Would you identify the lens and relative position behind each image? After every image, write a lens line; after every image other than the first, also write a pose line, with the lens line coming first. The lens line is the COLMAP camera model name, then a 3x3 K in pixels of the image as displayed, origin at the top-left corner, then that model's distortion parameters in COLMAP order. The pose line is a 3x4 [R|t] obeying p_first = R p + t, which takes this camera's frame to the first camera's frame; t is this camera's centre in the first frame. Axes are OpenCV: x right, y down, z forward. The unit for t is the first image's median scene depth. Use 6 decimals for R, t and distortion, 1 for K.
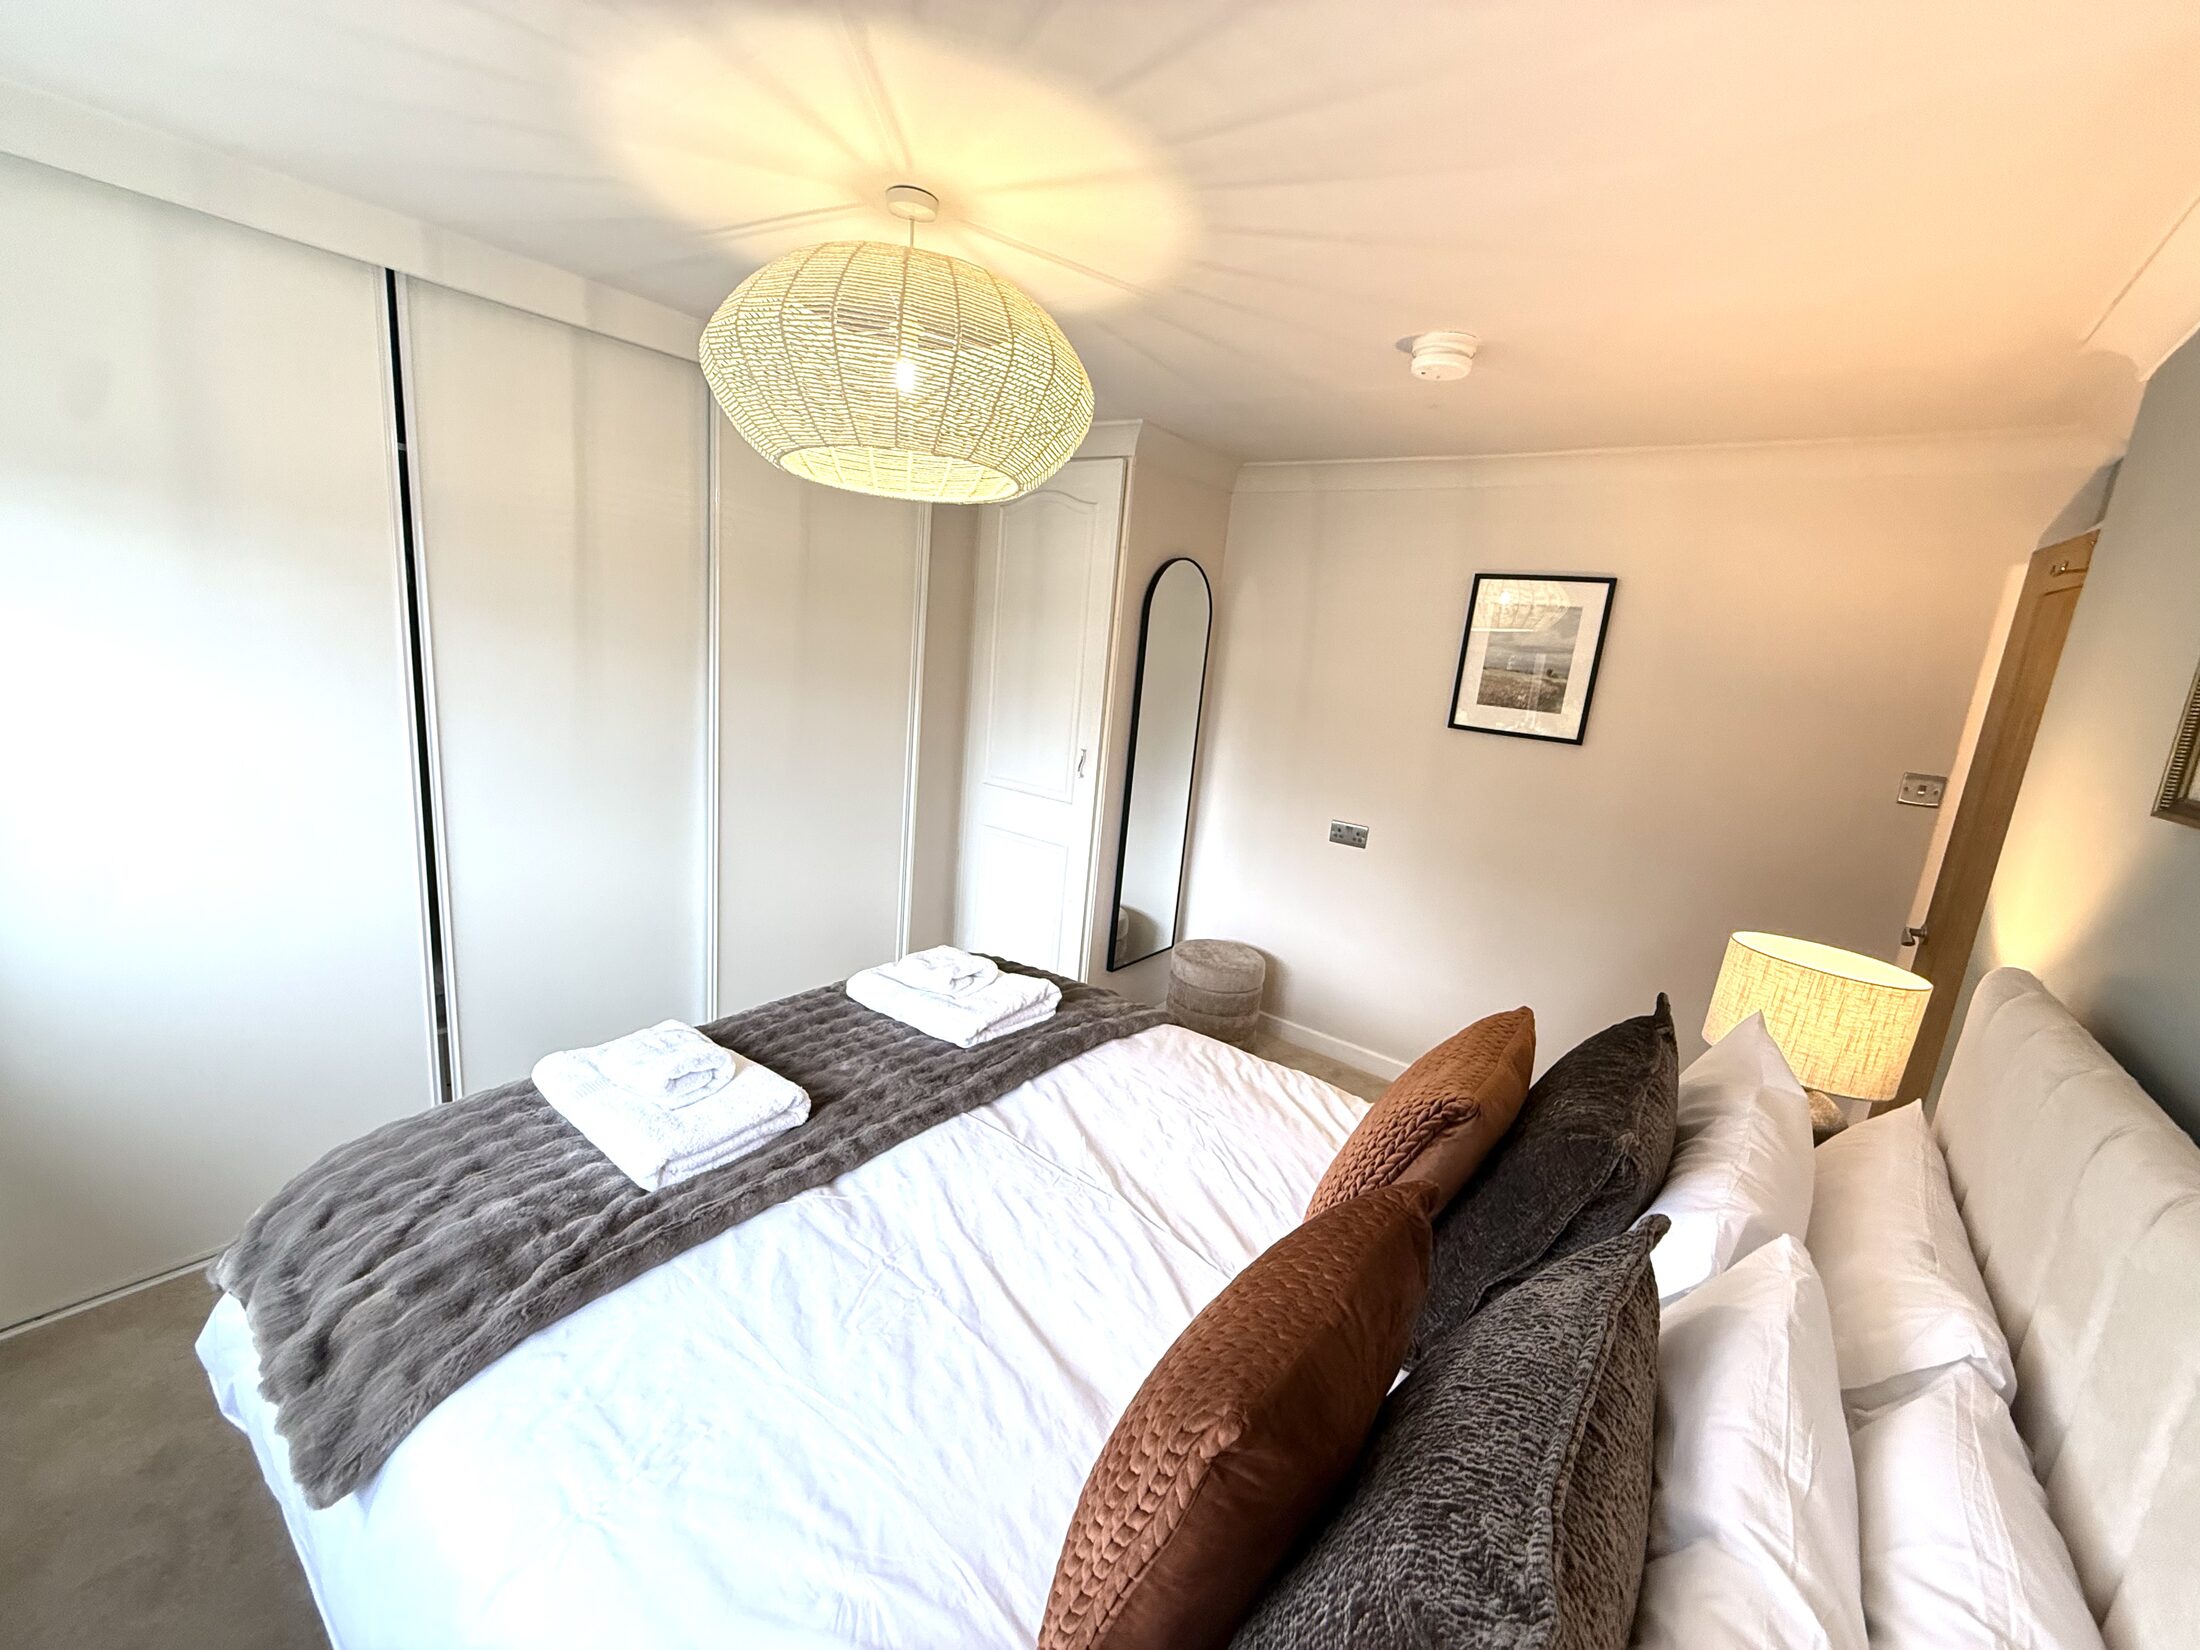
lens RADIAL K [[872.2, 0, 1100.0], [0, 872.2, 825.0], [0, 0, 1]] dist [0.009734, 0.000137]
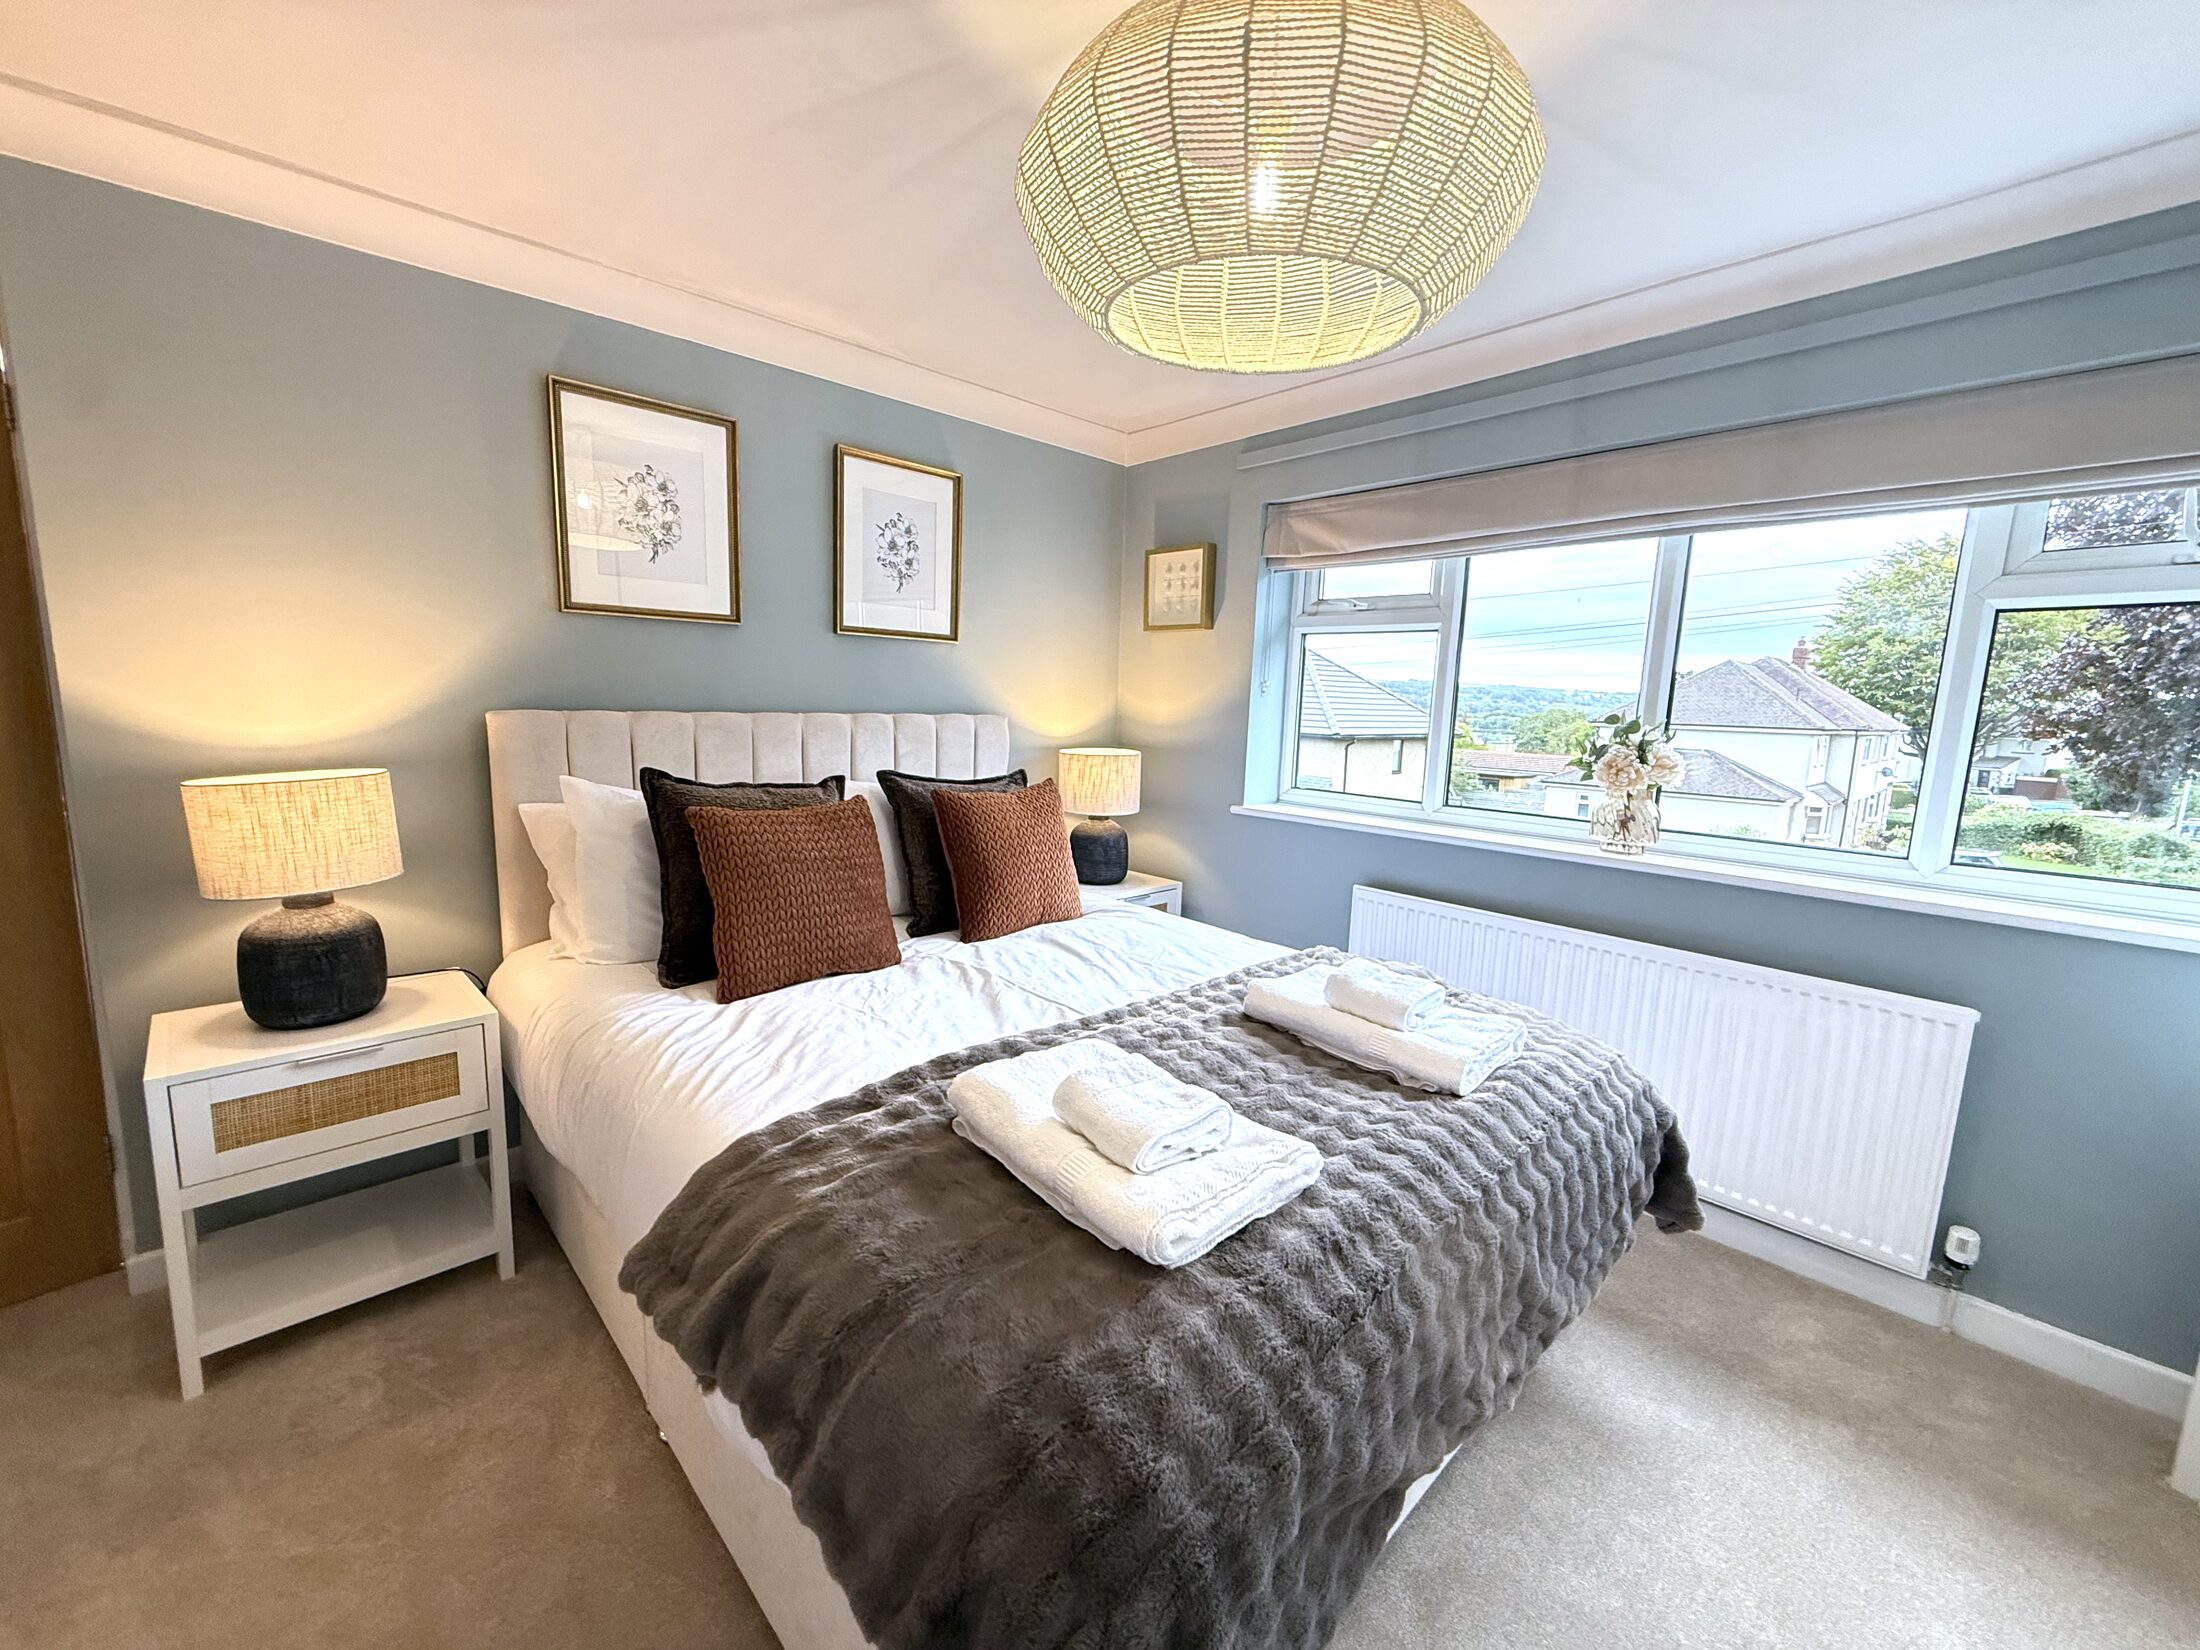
lens RADIAL K [[872.2, 0, 1100.0], [0, 872.2, 825.0], [0, 0, 1]] dist [0.009734, 0.000137]
pose [[-0.982280, -0.142360, 0.121904, -0.252264], [-0.091408, 0.931713, 0.351504, -0.253669], [-0.163620, 0.334132, -0.928216, 1.965634]]
